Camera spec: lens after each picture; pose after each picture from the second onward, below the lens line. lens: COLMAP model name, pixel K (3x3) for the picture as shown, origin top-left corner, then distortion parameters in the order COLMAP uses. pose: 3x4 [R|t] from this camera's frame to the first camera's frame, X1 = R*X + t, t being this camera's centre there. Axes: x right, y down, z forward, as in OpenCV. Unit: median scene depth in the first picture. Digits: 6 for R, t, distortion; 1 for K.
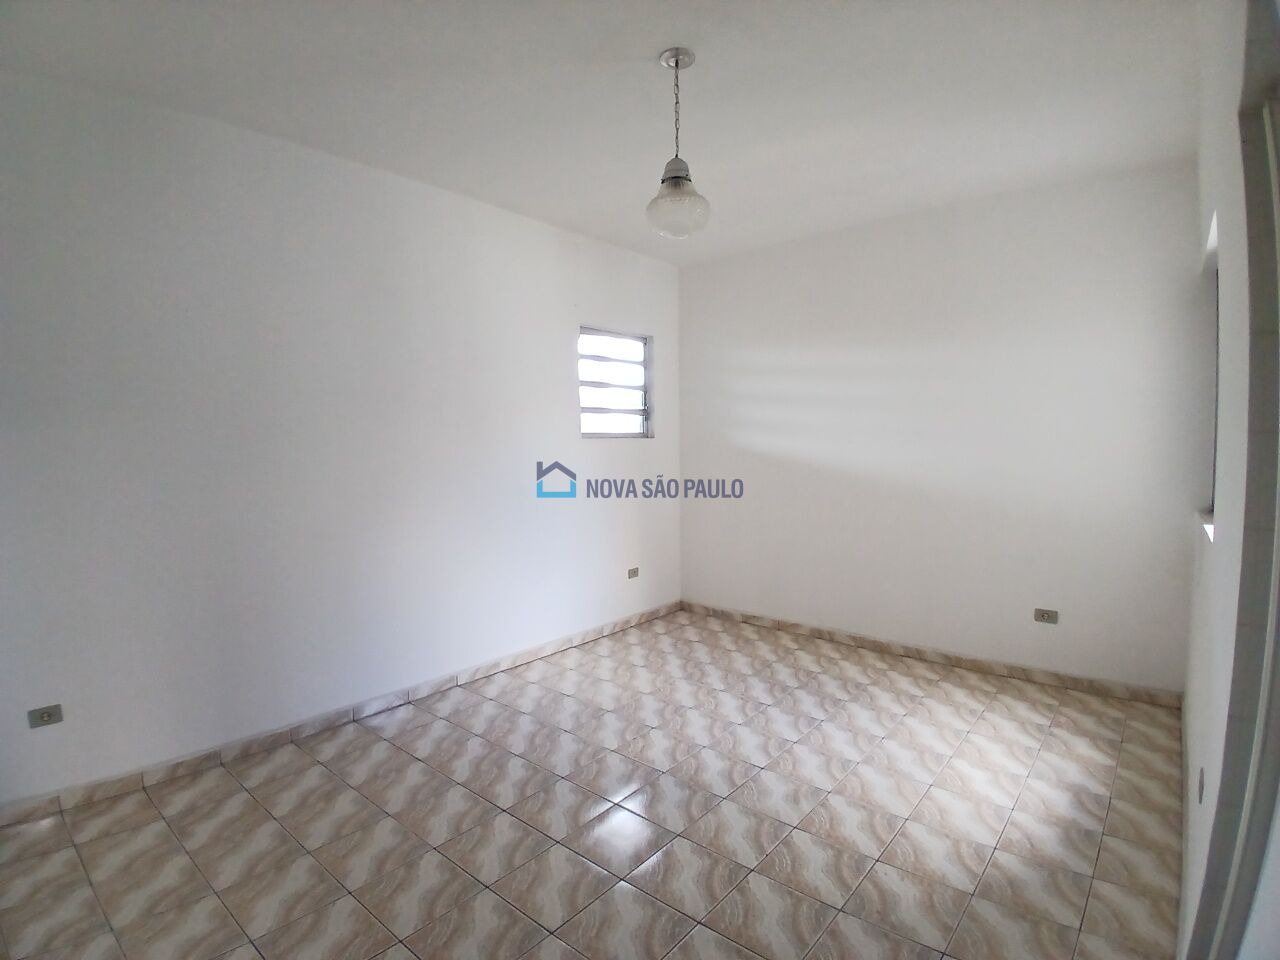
lens RADIAL K [[645.9, 0, 642.5], [0, 645.9, 480.0], [0, 0, 1]] dist [0.017509, -0.050451]
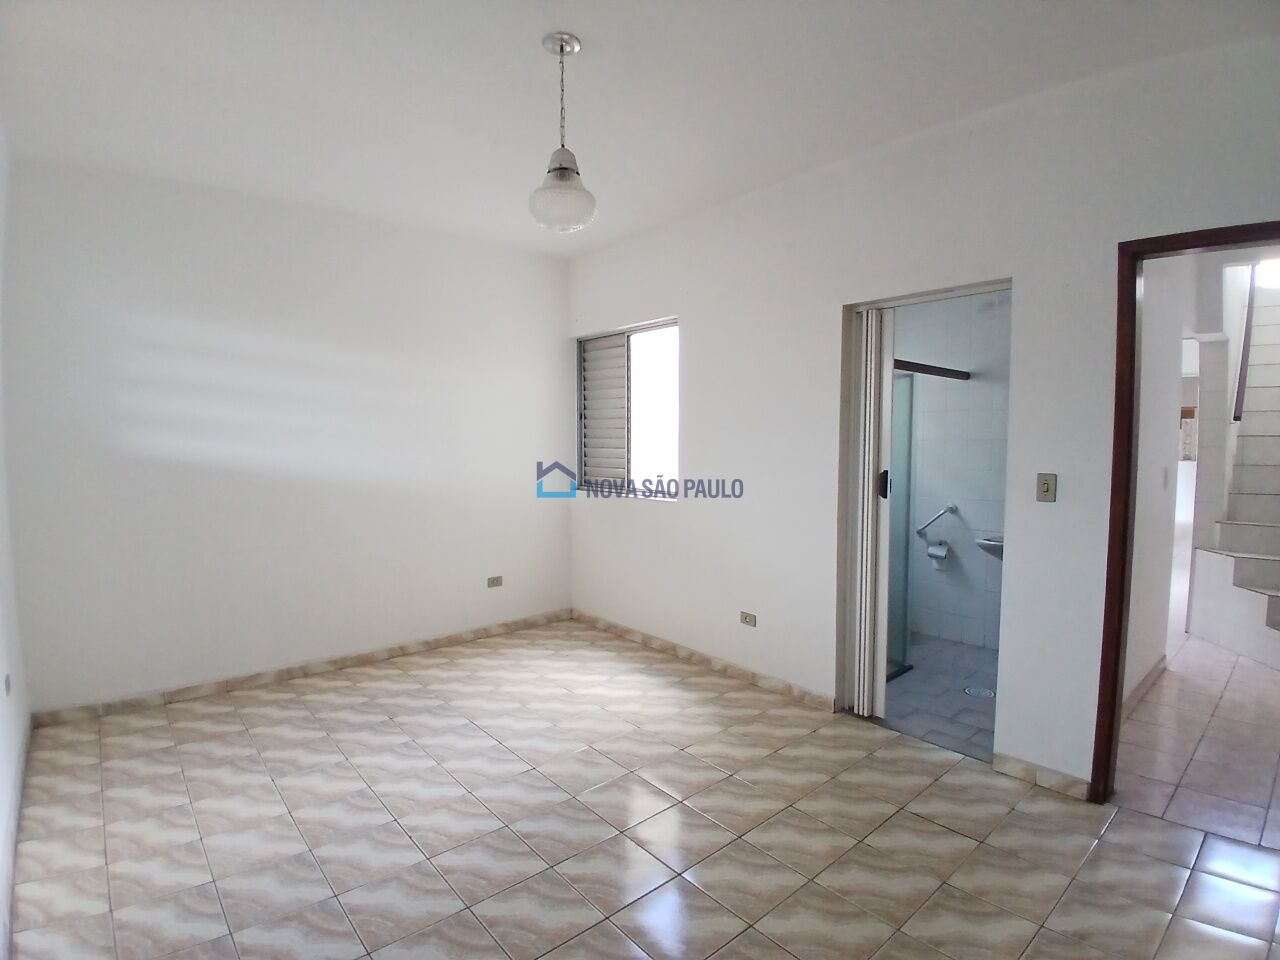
lens RADIAL K [[645.9, 0, 642.5], [0, 645.9, 480.0], [0, 0, 1]] dist [0.017509, -0.050451]
pose [[0.149238, -0.048862, 0.987593, -0.607428], [0.058800, 0.997449, 0.040464, -0.025322], [-0.987052, 0.052032, 0.151730, 0.526256]]
